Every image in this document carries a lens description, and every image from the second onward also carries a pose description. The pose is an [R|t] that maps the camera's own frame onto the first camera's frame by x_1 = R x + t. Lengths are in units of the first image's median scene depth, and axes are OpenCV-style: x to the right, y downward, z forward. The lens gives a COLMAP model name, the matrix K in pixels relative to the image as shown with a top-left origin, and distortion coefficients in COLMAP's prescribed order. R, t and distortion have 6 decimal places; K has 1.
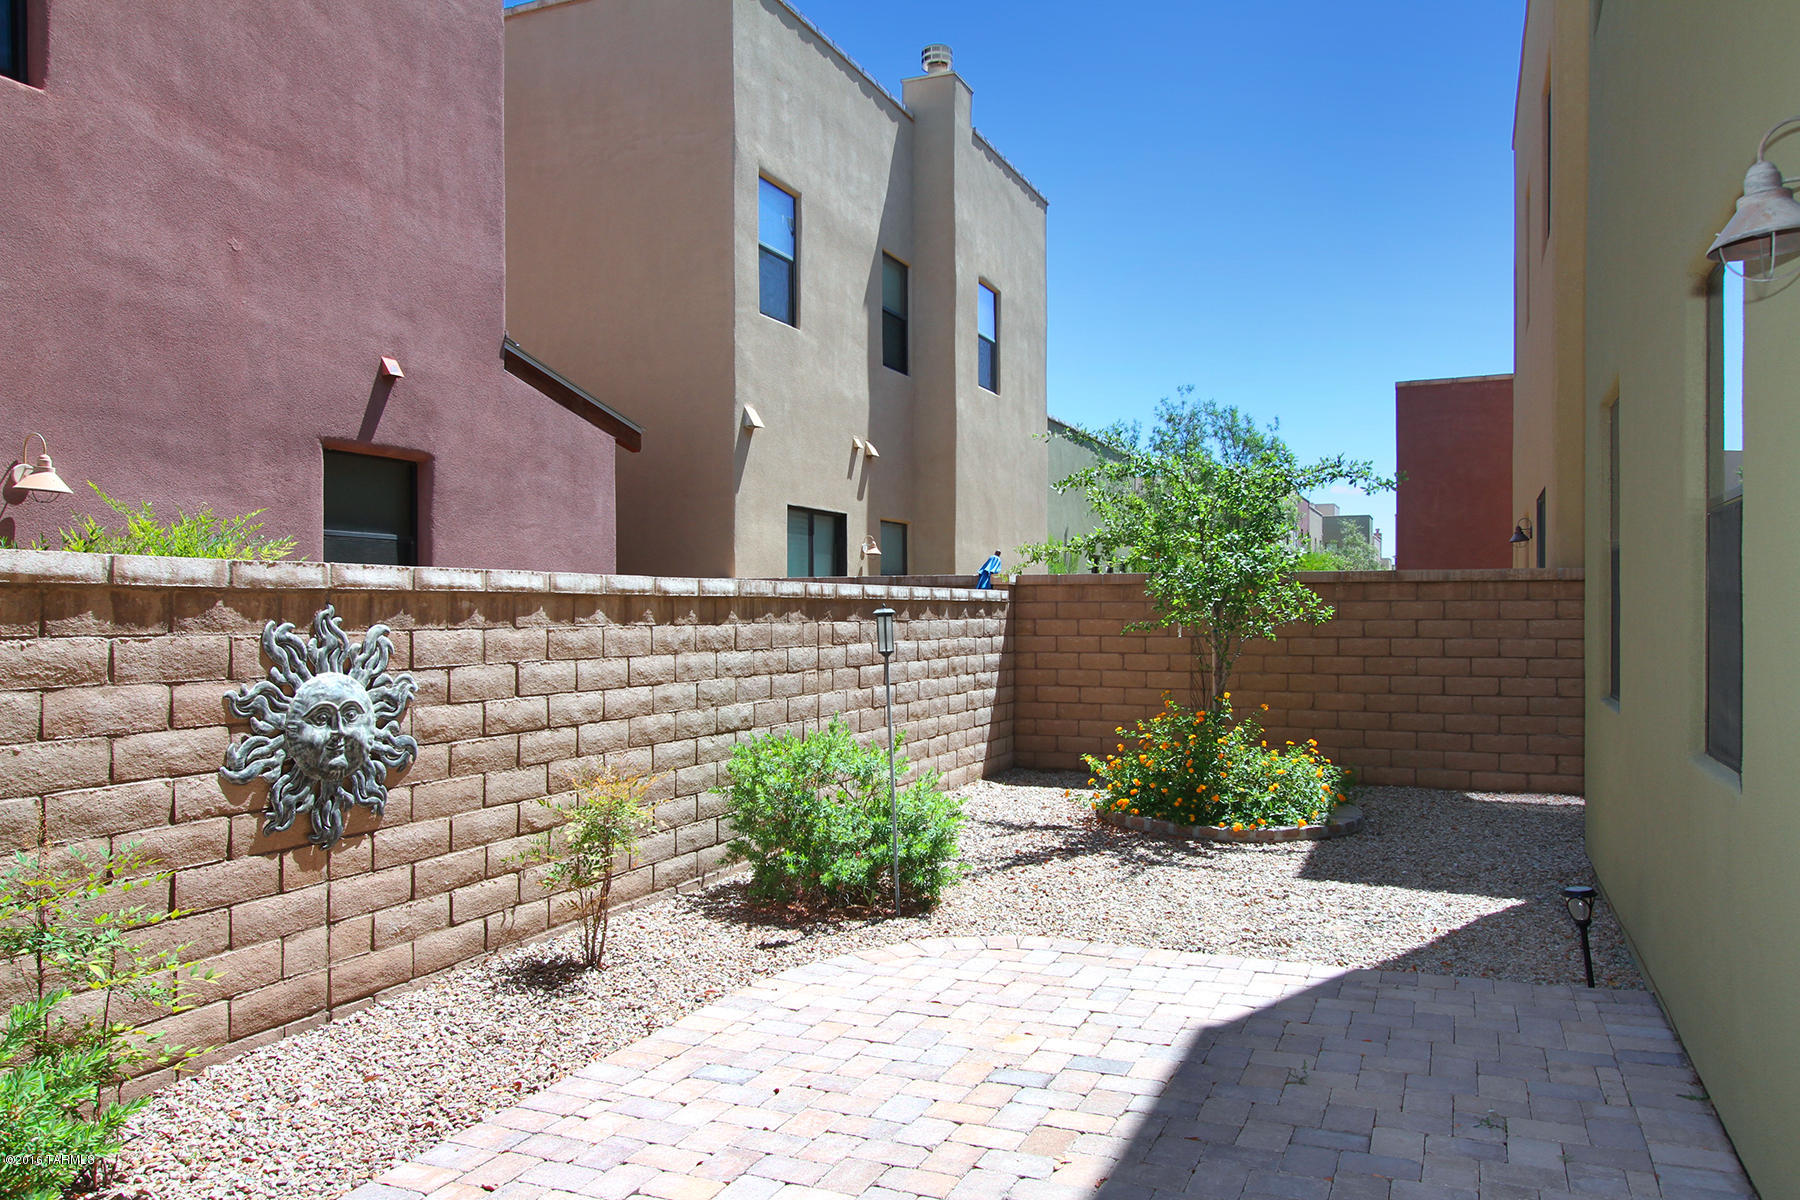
lens RADIAL K [[1288.2, 0, 909.7], [0, 1288.2, 610.3], [0, 0, 1]] dist [-0.004177, 0.001275]
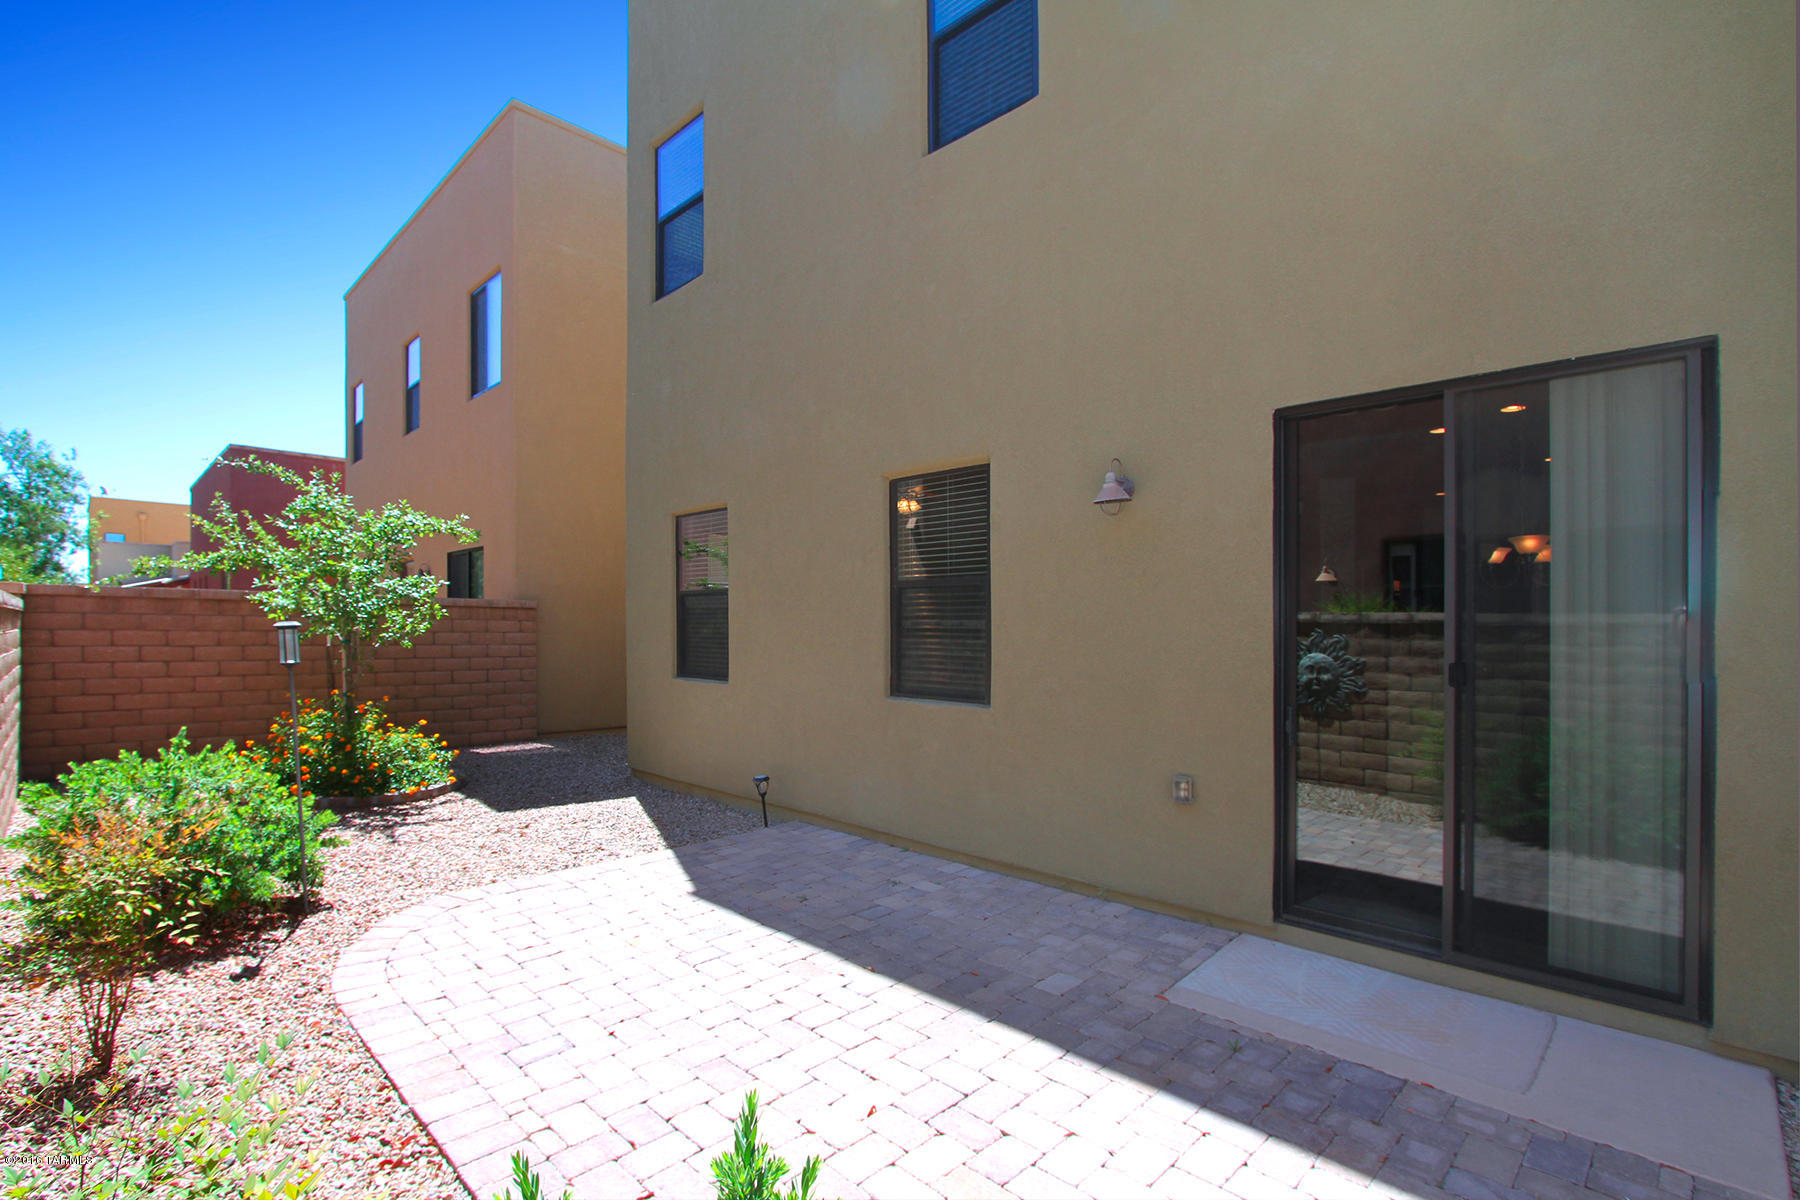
lens RADIAL K [[822.2, 0, 906.6], [0, 822.2, 613.0], [0, 0, 1]] dist [-0.019595, -0.000598]
pose [[0.364707, 0.025537, 0.930772, -0.532556], [-0.012333, 0.999669, -0.022595, 0.000177], [-0.931041, -0.003238, 0.364901, 0.355561]]
